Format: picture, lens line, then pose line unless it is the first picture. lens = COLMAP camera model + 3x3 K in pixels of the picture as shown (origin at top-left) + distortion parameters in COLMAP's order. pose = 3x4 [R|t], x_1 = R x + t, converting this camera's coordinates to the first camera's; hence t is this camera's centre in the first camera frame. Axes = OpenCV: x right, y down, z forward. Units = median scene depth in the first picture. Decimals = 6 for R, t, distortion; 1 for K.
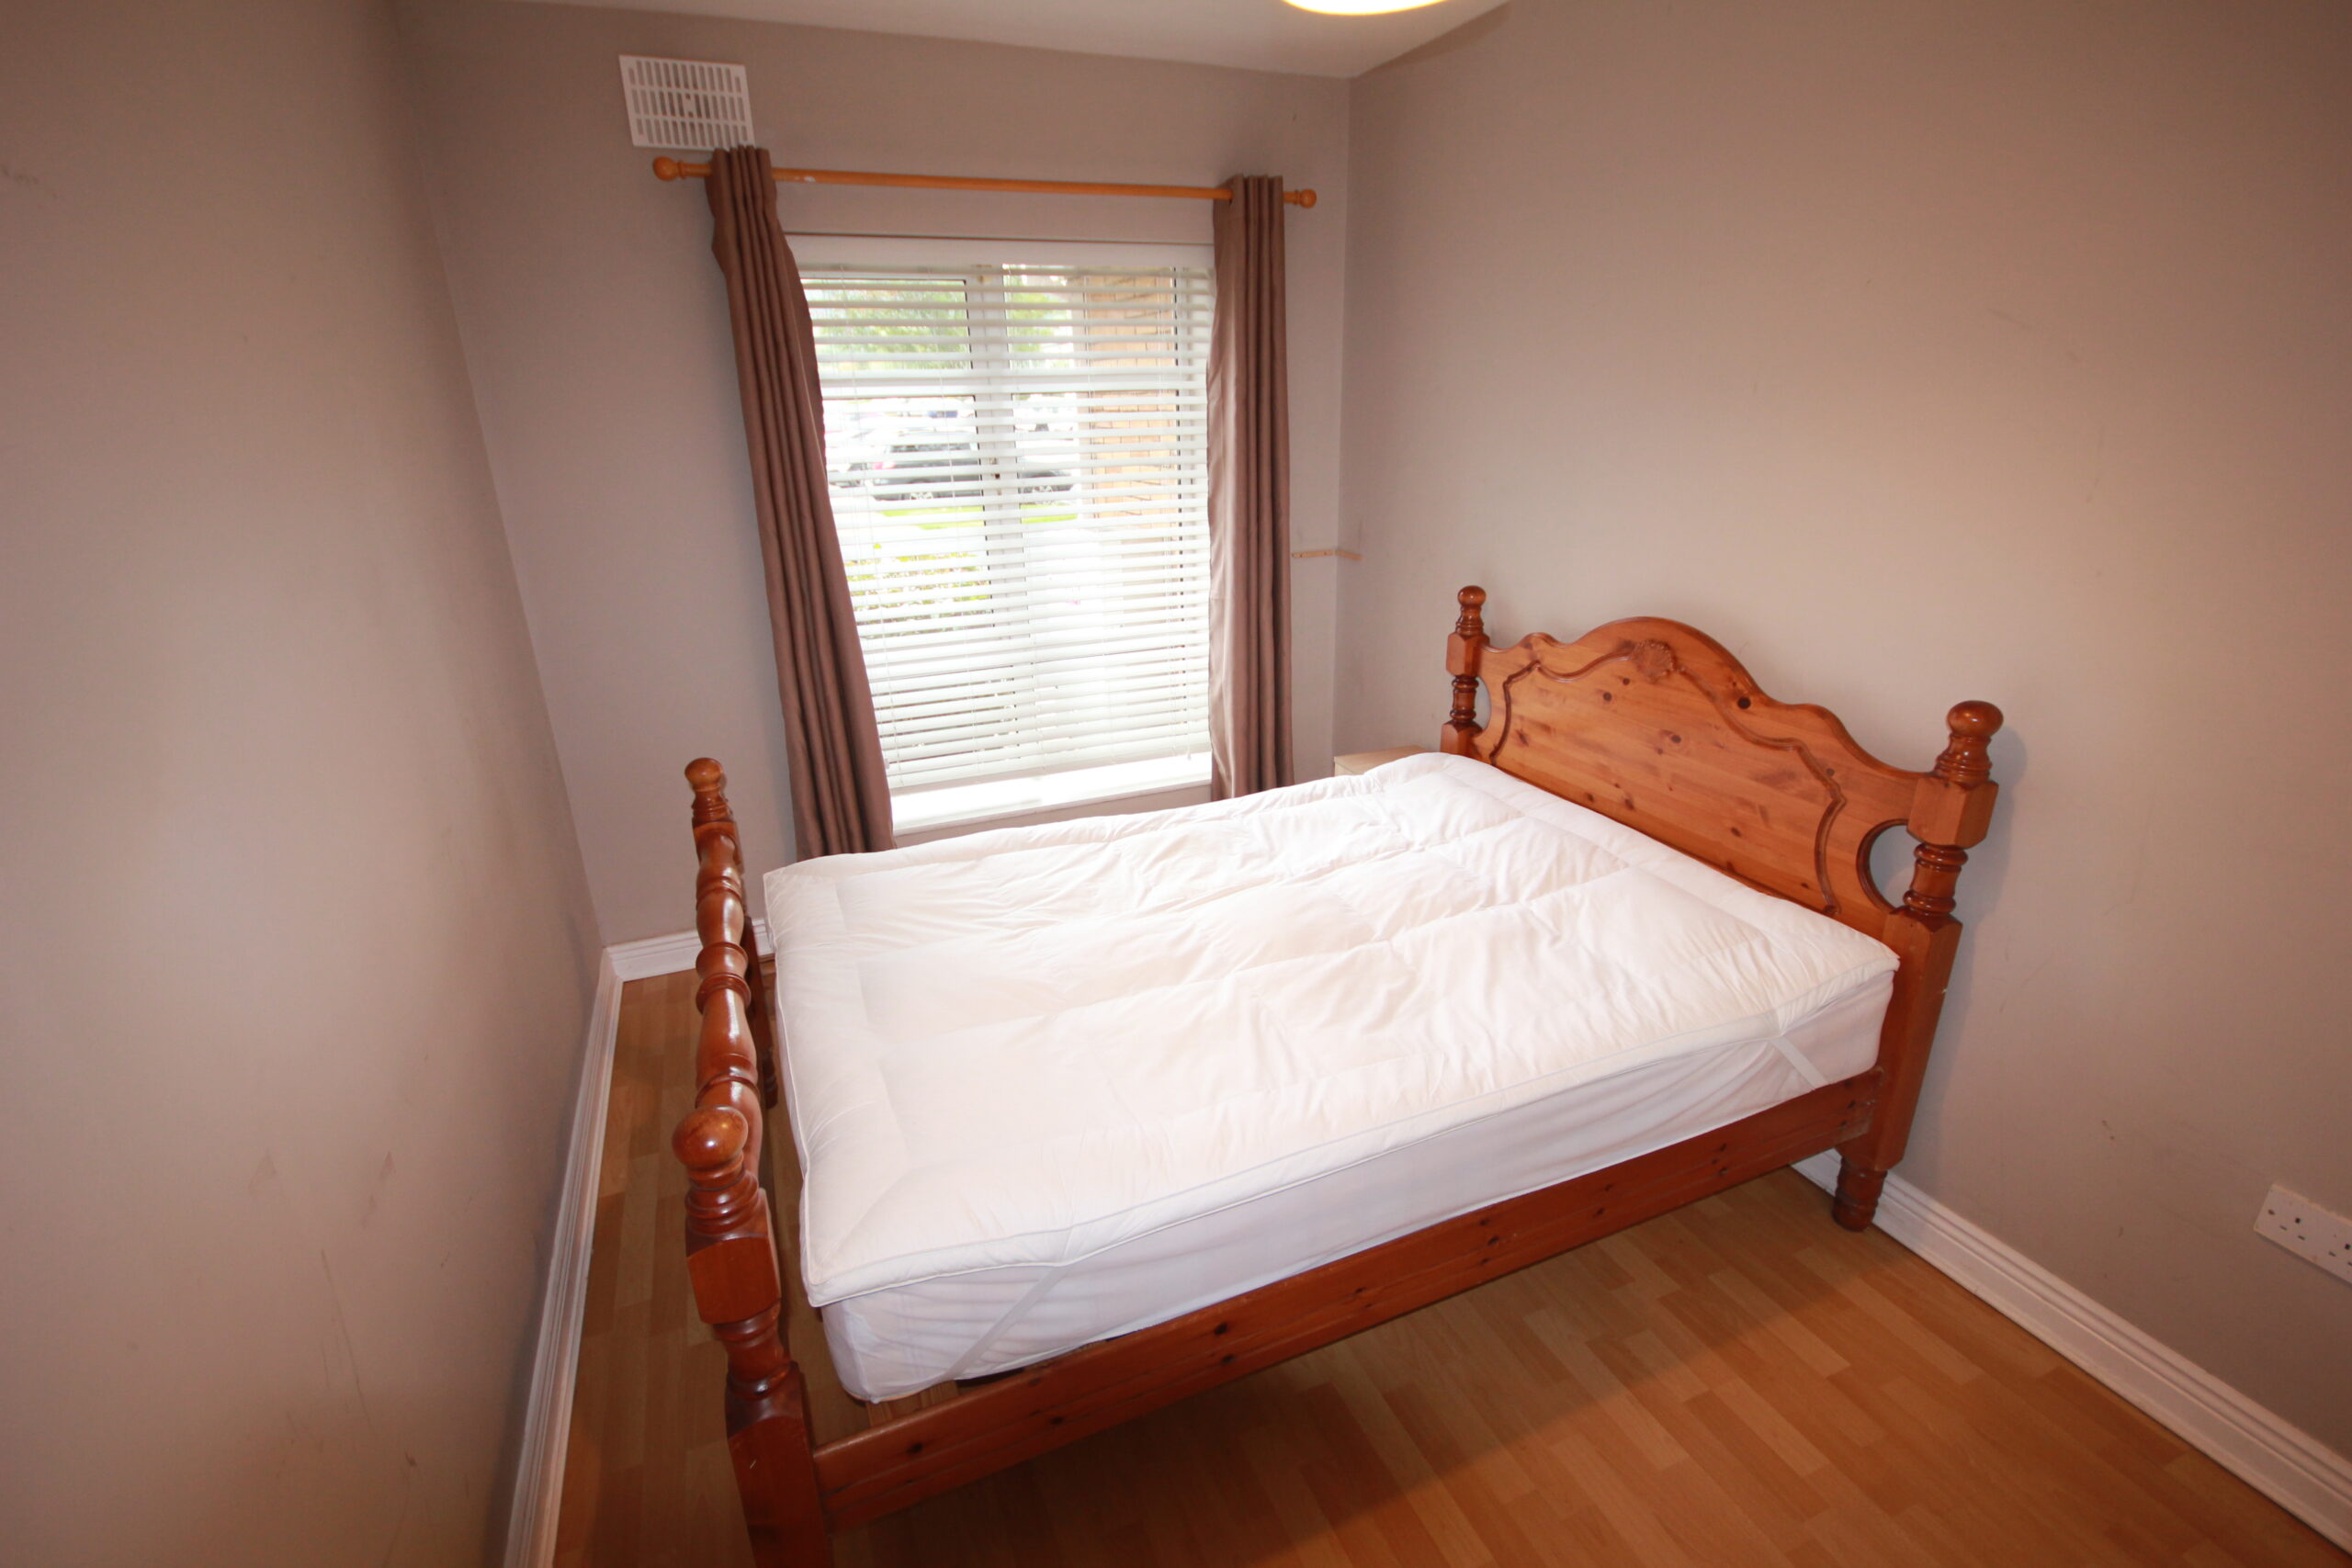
lens RADIAL K [[1078.2, 0, 1178.6], [0, 1078.2, 787.9], [0, 0, 1]] dist [0.010383, -0.013108]
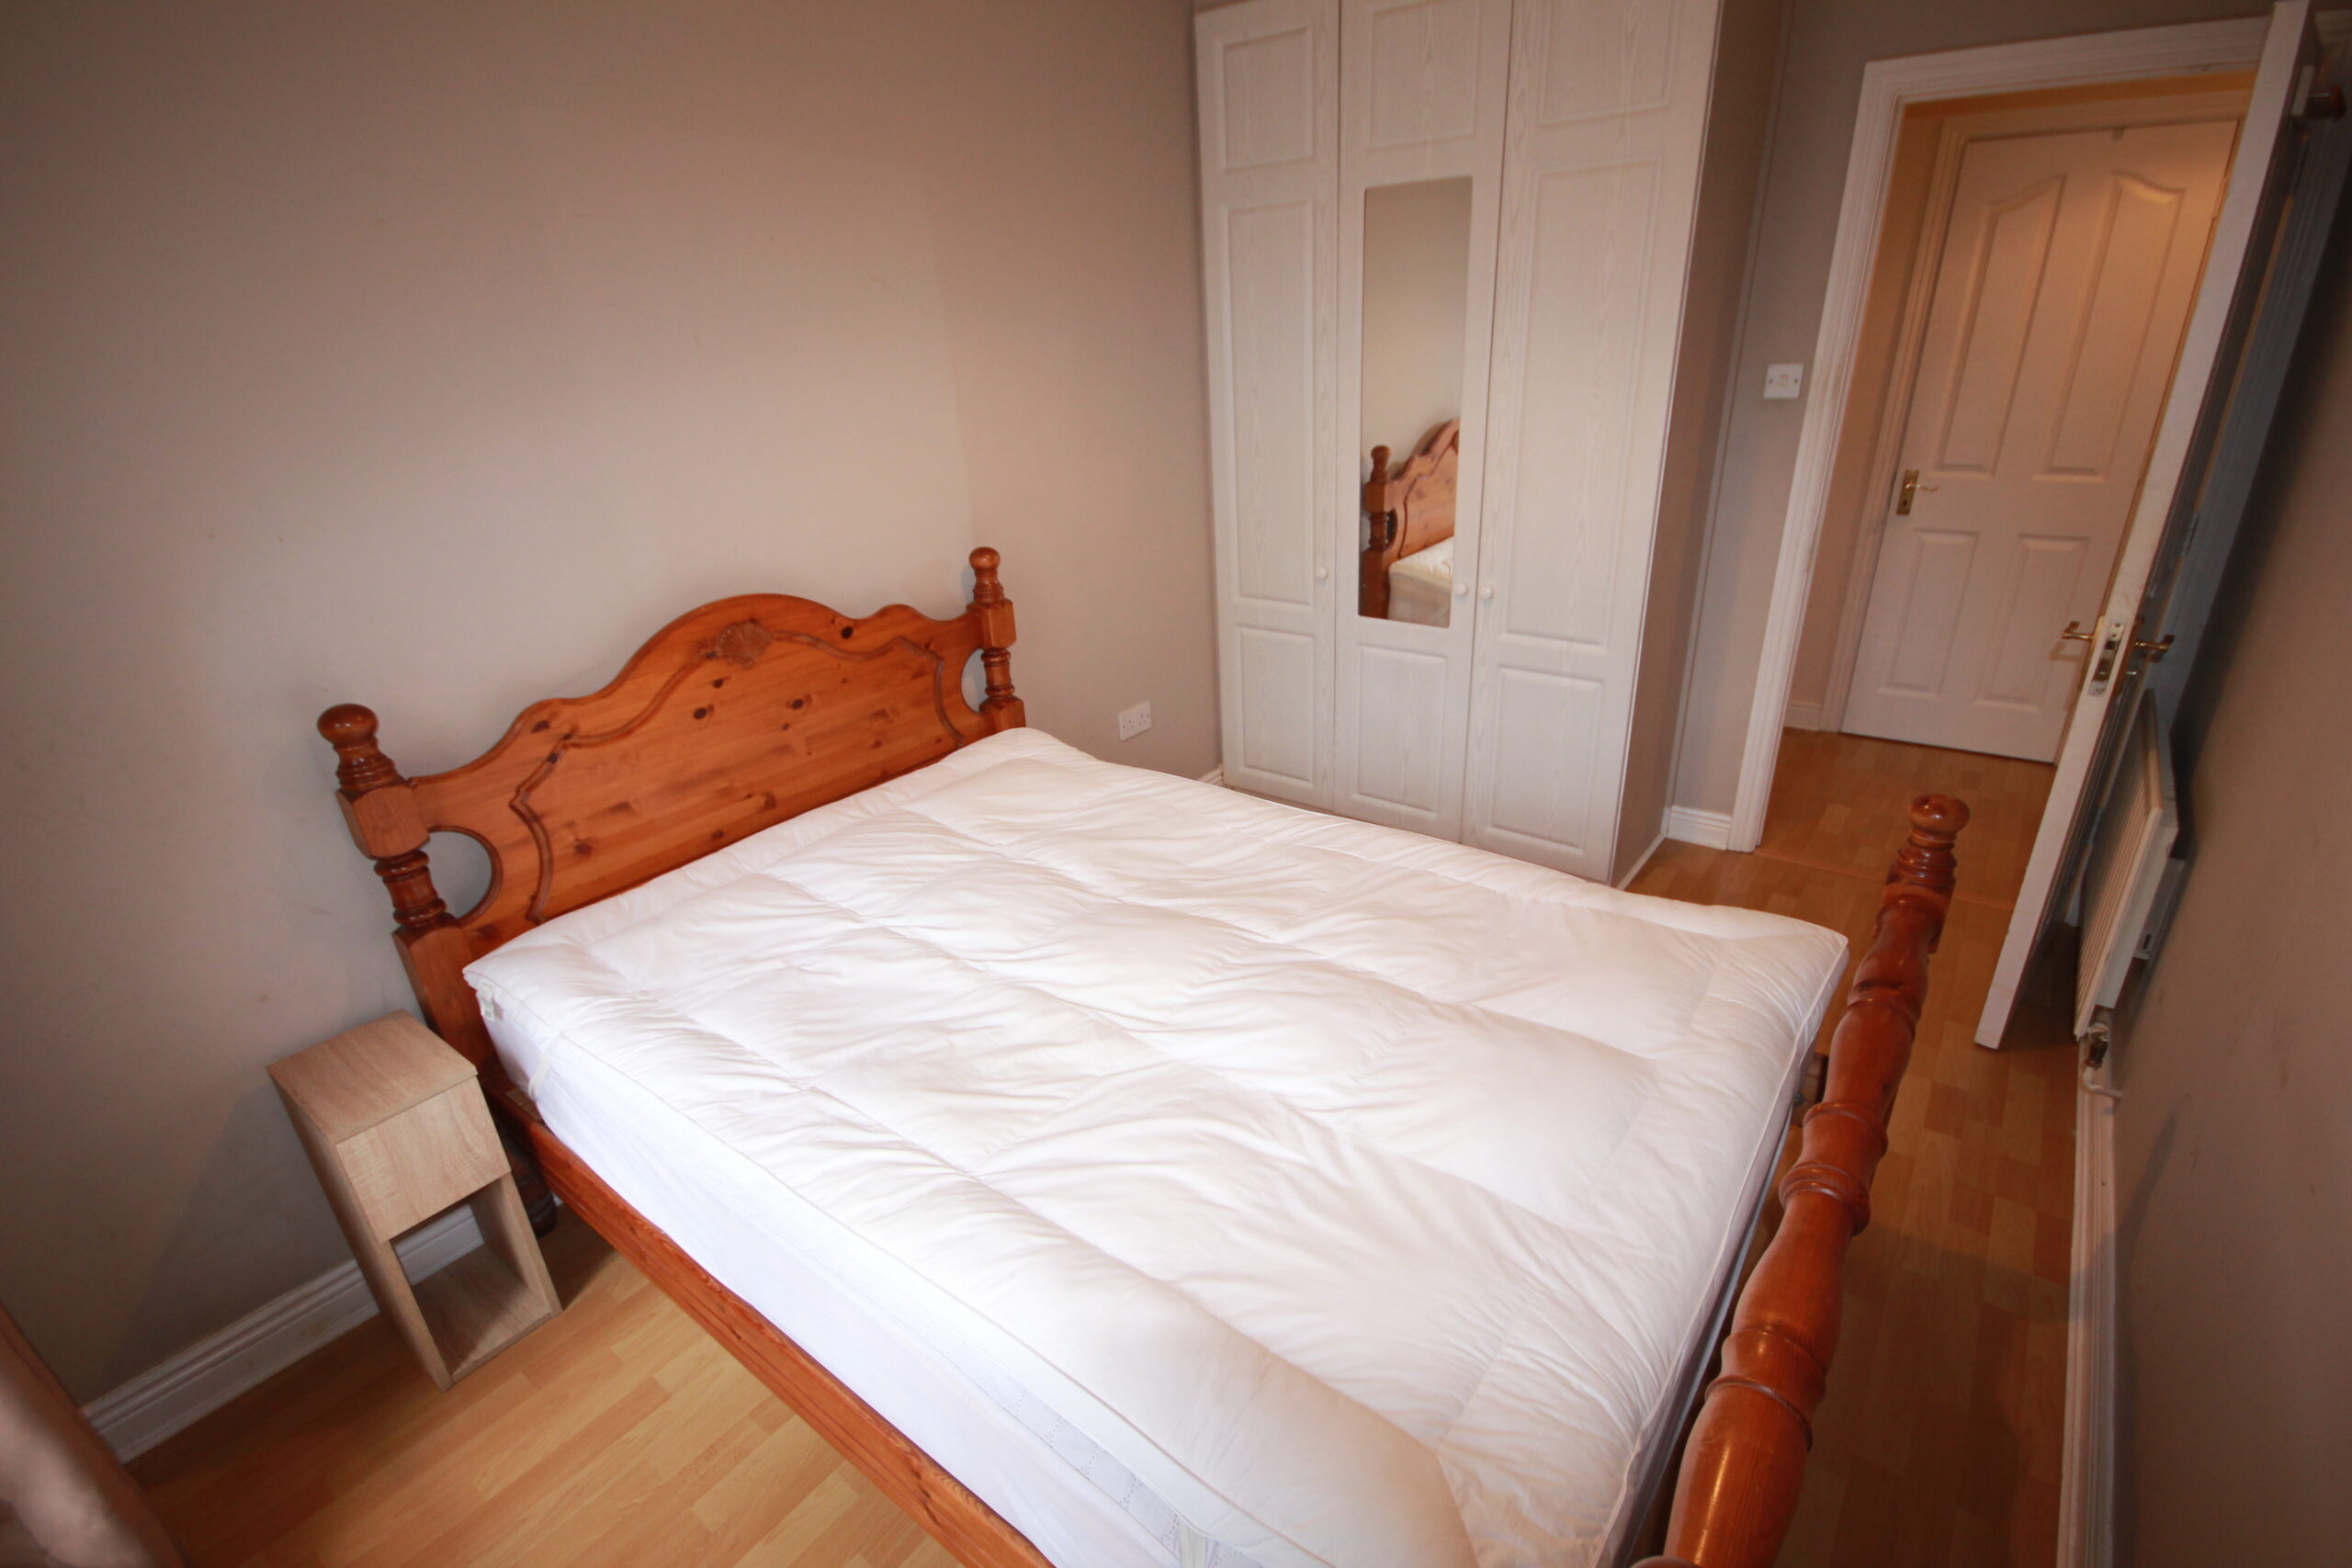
lens RADIAL K [[1078.2, 0, 1196.0], [0, 1078.2, 783.5], [0, 0, 1]] dist [0.010383, -0.013108]
pose [[-0.507418, -0.314899, 0.802101, -0.508158], [0.331946, 0.787565, 0.519185, -0.363557], [-0.795197, 0.529698, -0.295095, 1.007576]]
